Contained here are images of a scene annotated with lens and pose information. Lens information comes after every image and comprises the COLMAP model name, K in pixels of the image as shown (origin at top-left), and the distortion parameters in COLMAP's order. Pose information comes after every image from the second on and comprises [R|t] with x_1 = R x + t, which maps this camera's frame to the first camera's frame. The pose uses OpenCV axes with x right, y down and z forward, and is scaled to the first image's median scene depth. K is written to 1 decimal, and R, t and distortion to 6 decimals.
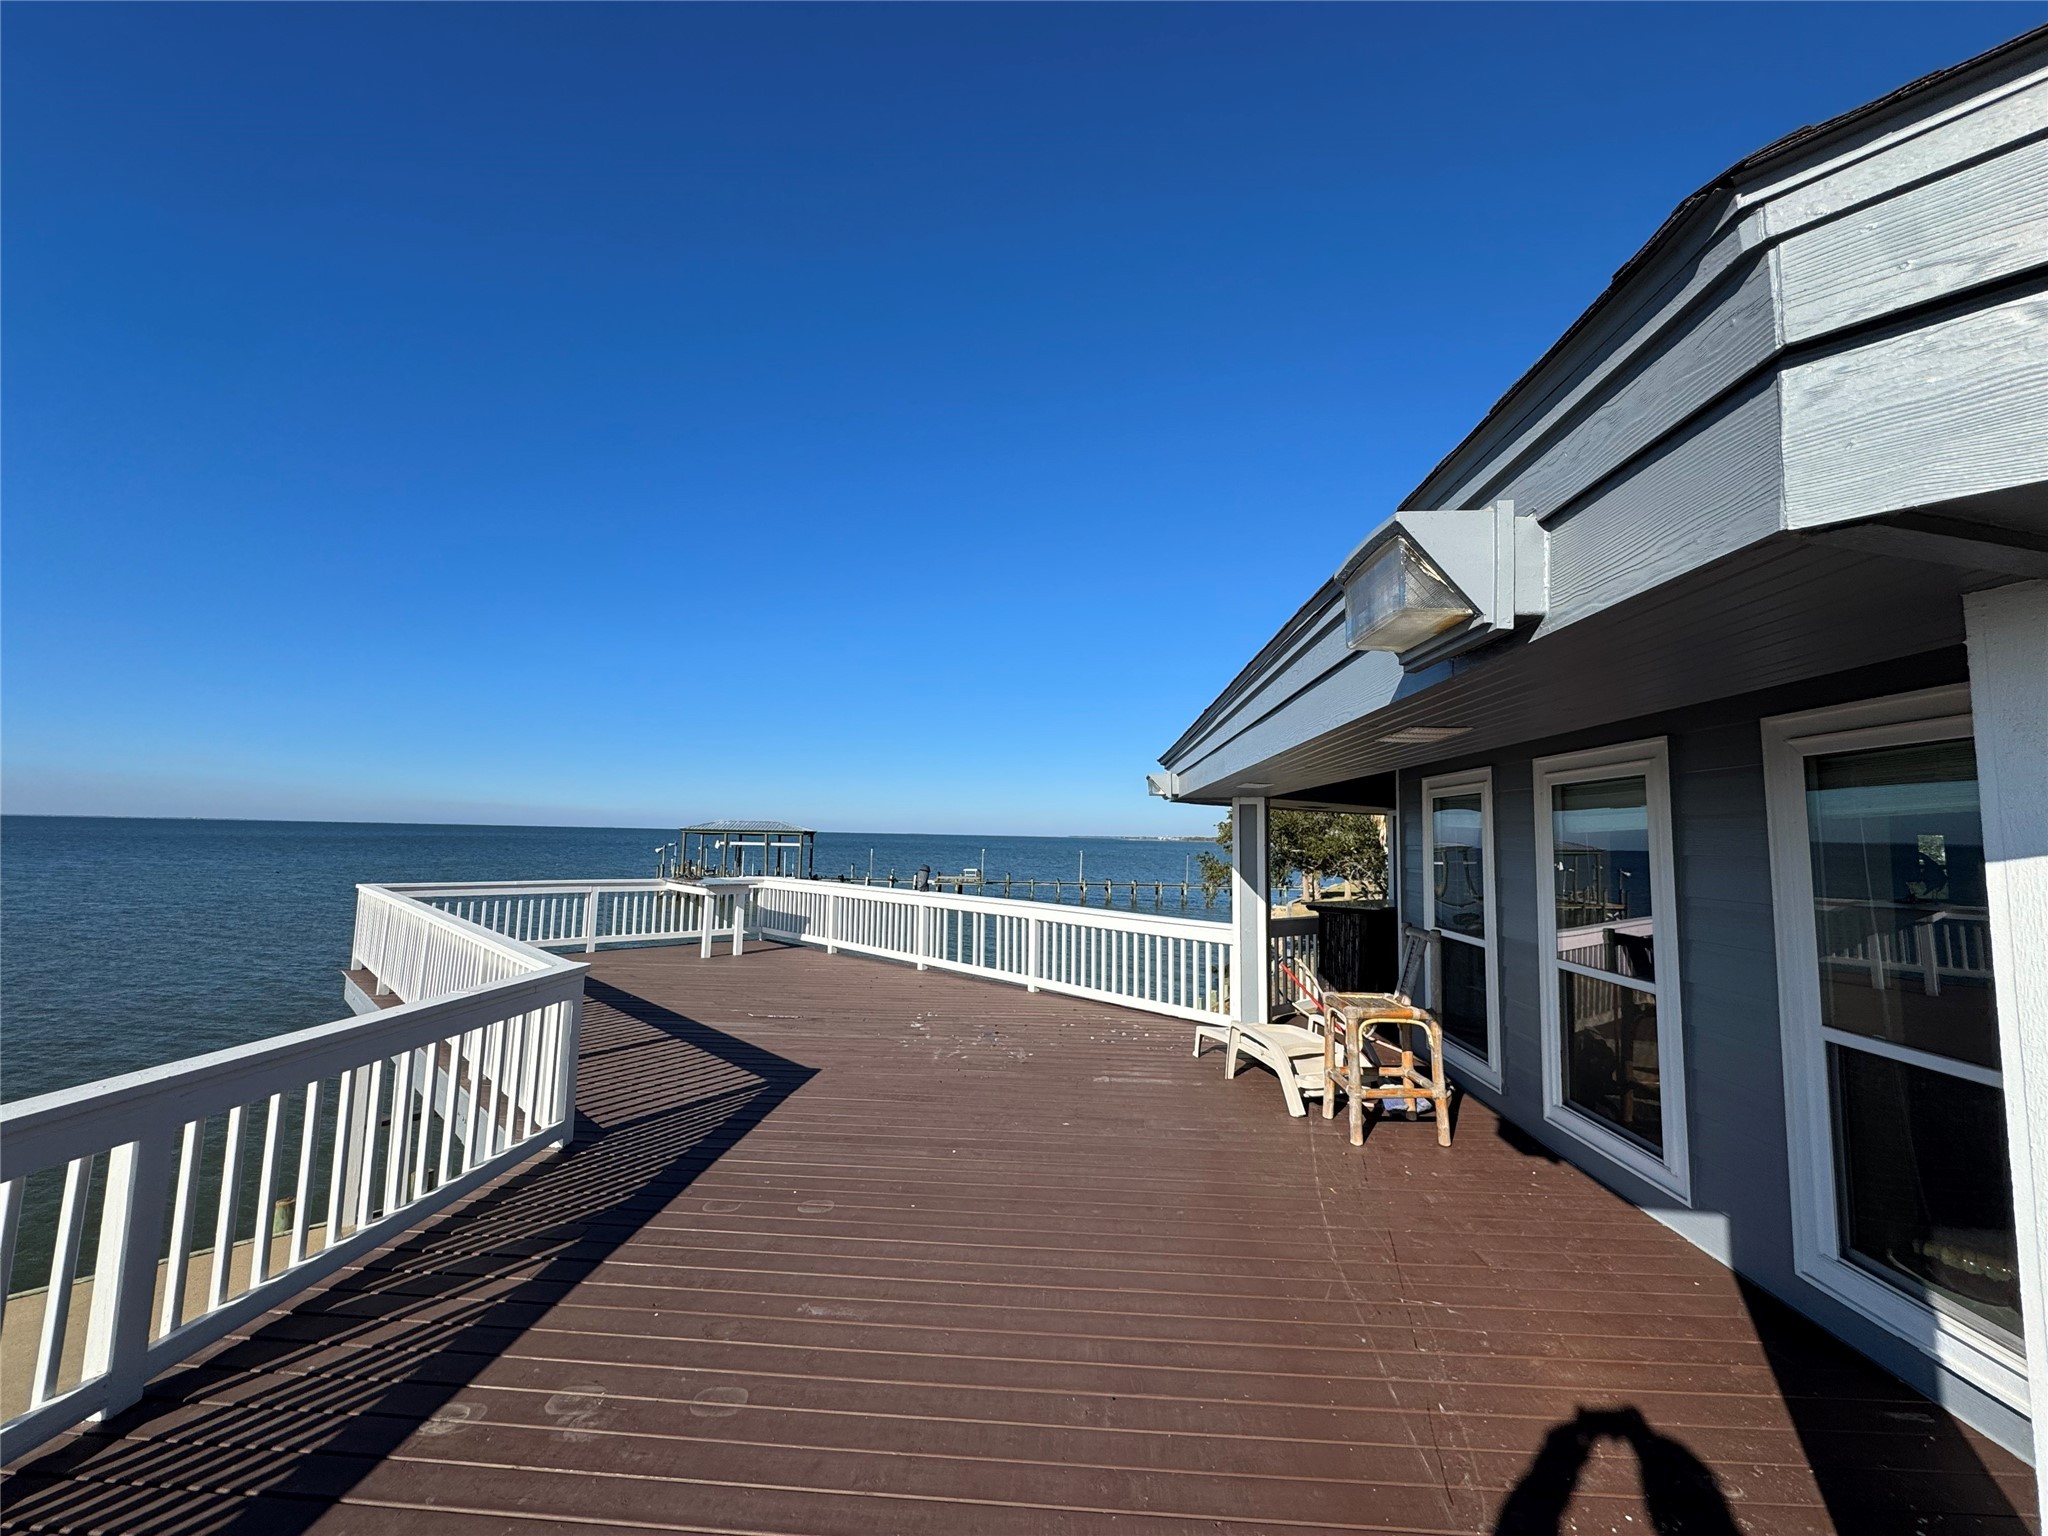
lens RADIAL K [[819.2, 0, 1023.7], [0, 819.2, 759.2], [0, 0, 1]] dist [-0.000429, -0.000359]
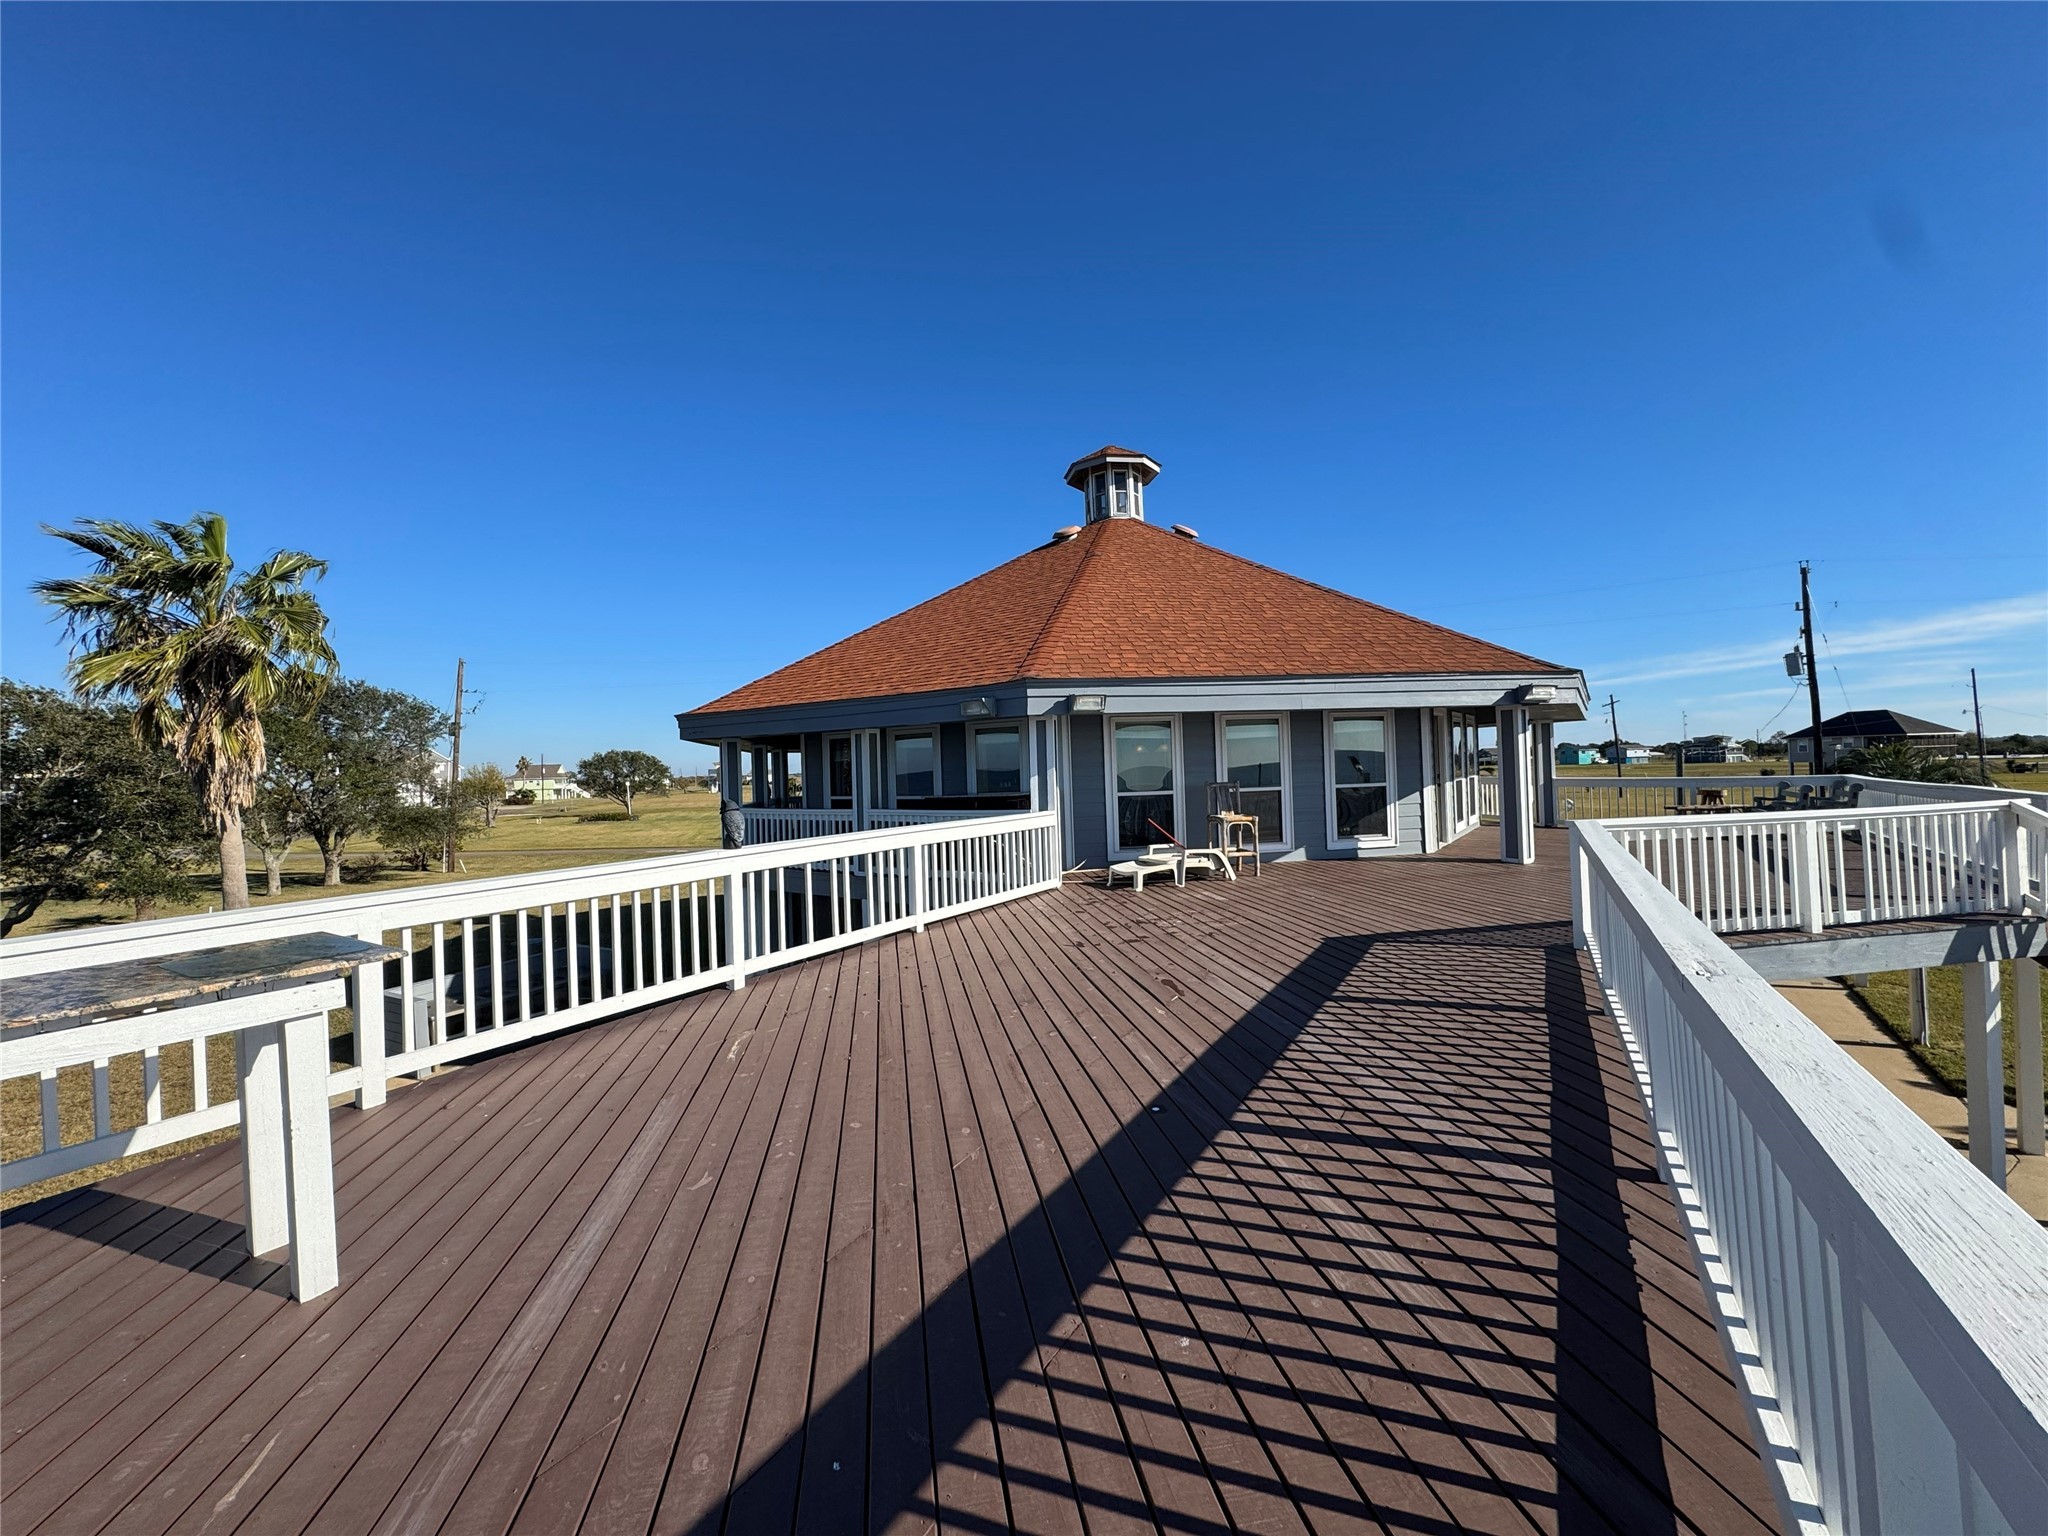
lens RADIAL K [[819.2, 0, 1021.9], [0, 819.2, 754.0], [0, 0, 1]] dist [-0.000429, -0.000359]
pose [[-0.234657, 0.009505, 0.972032, -0.730307], [-0.057779, 0.998048, -0.023708, 0.100309], [-0.970359, -0.061726, -0.233650, 0.967826]]
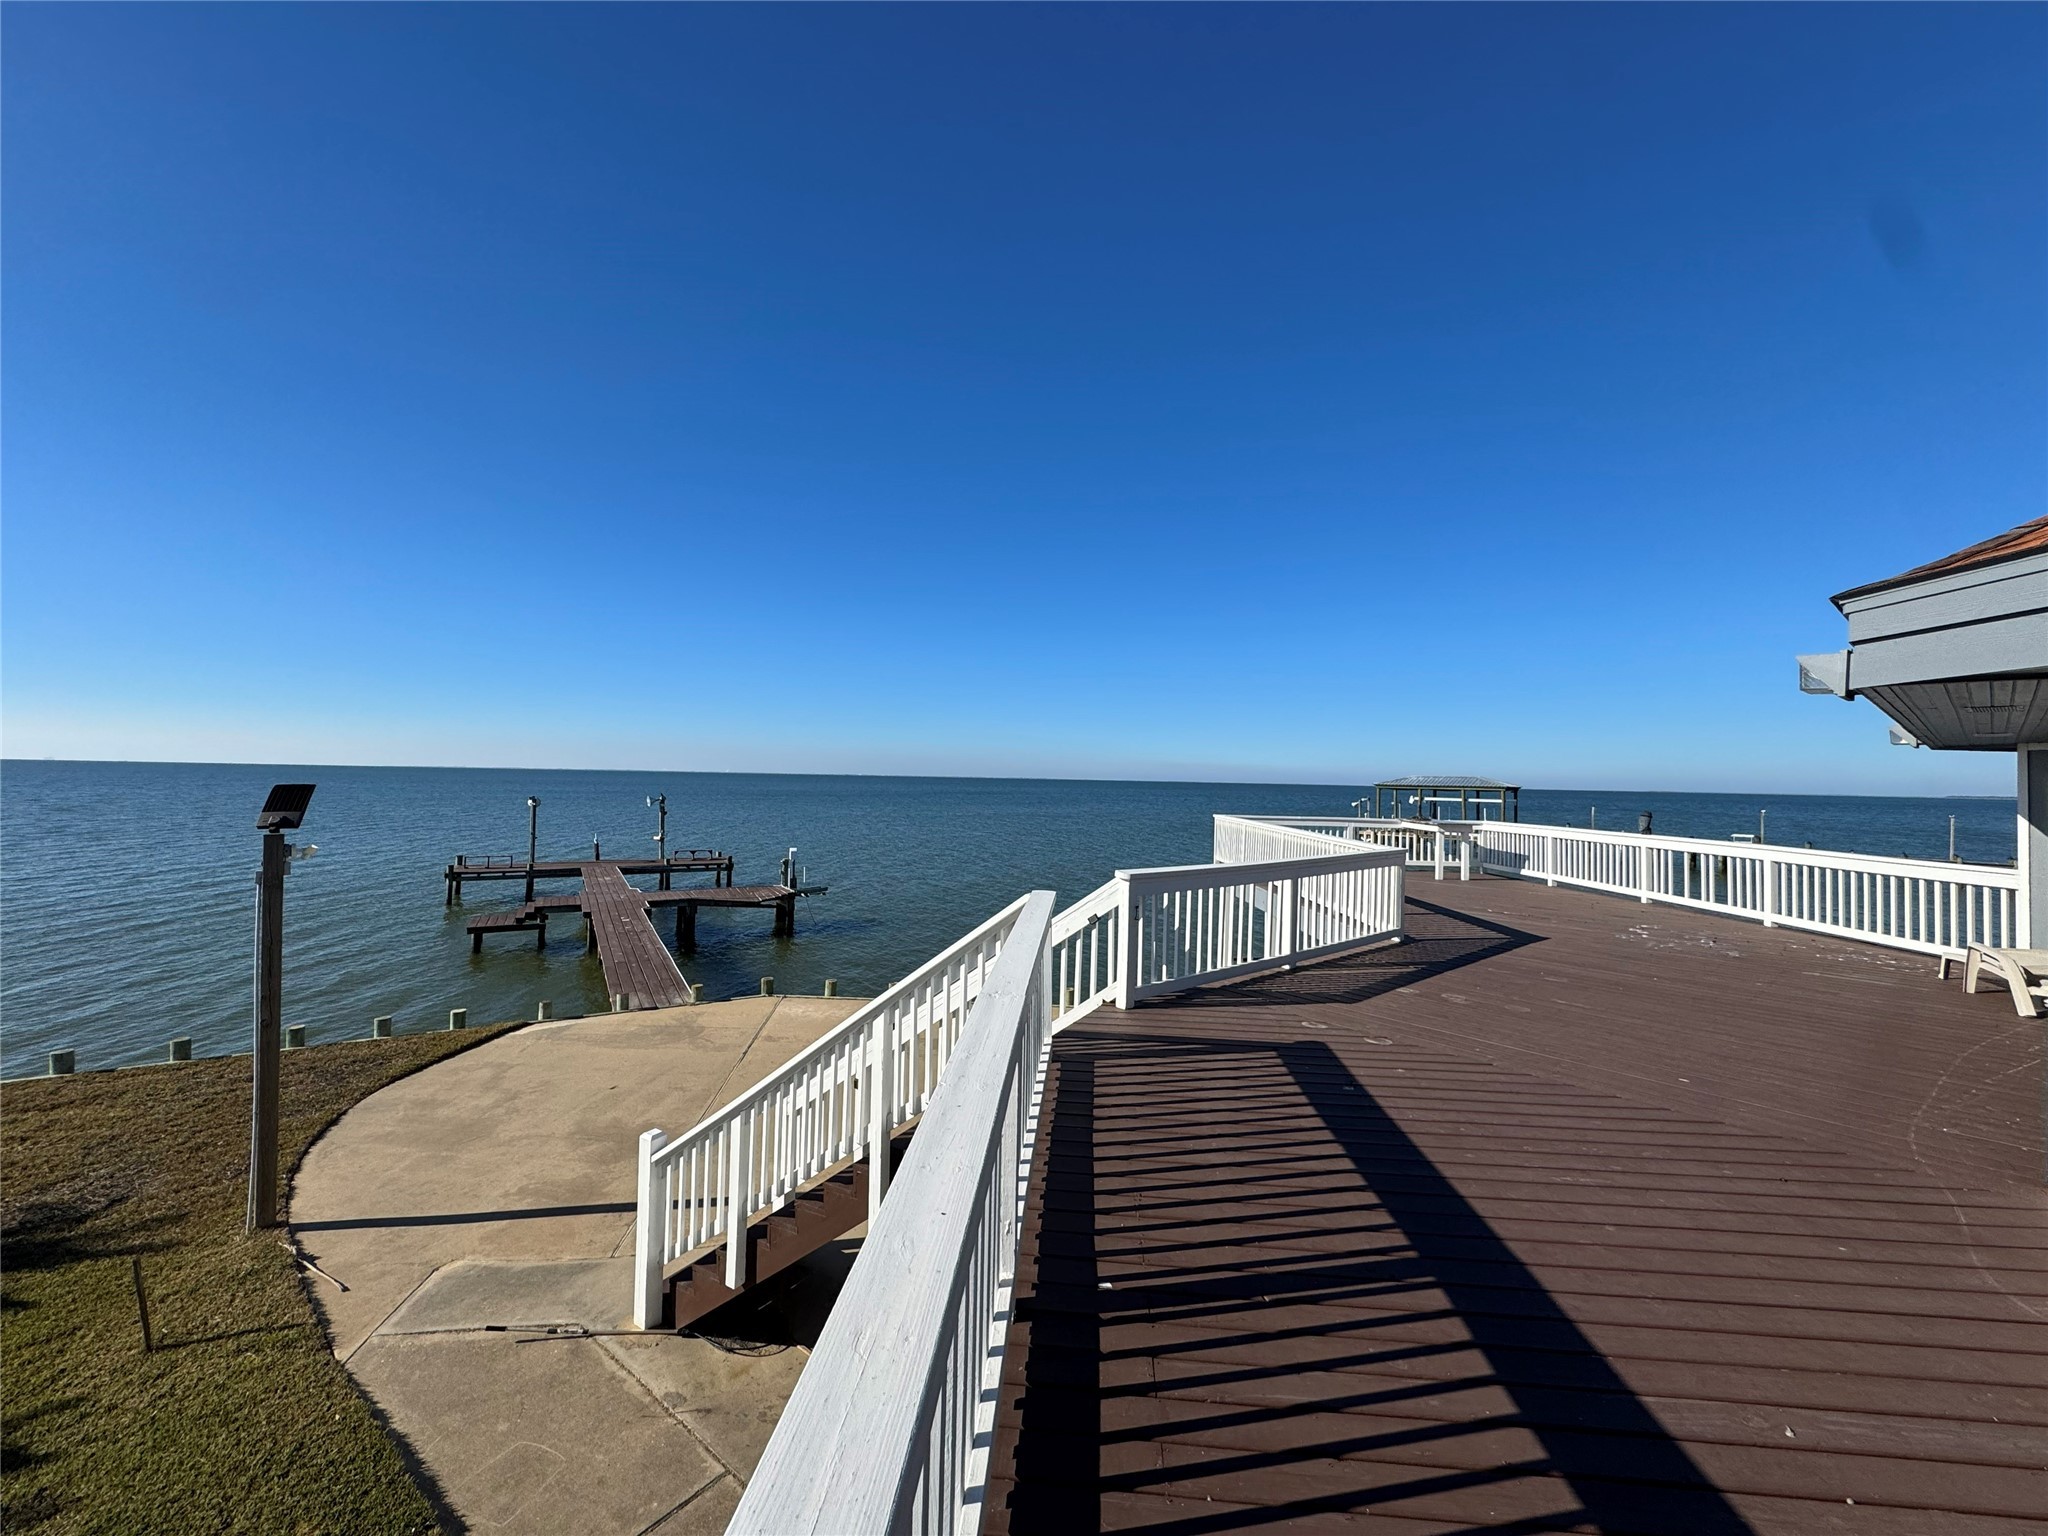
lens RADIAL K [[819.2, 0, 1010.3], [0, 819.2, 765.3], [0, 0, 1]] dist [-0.000429, -0.000359]
pose [[0.693958, -0.019691, -0.719746, 0.086619], [0.063399, 0.997414, 0.033840, -0.028333], [0.717219, -0.069114, 0.693412, -0.415226]]
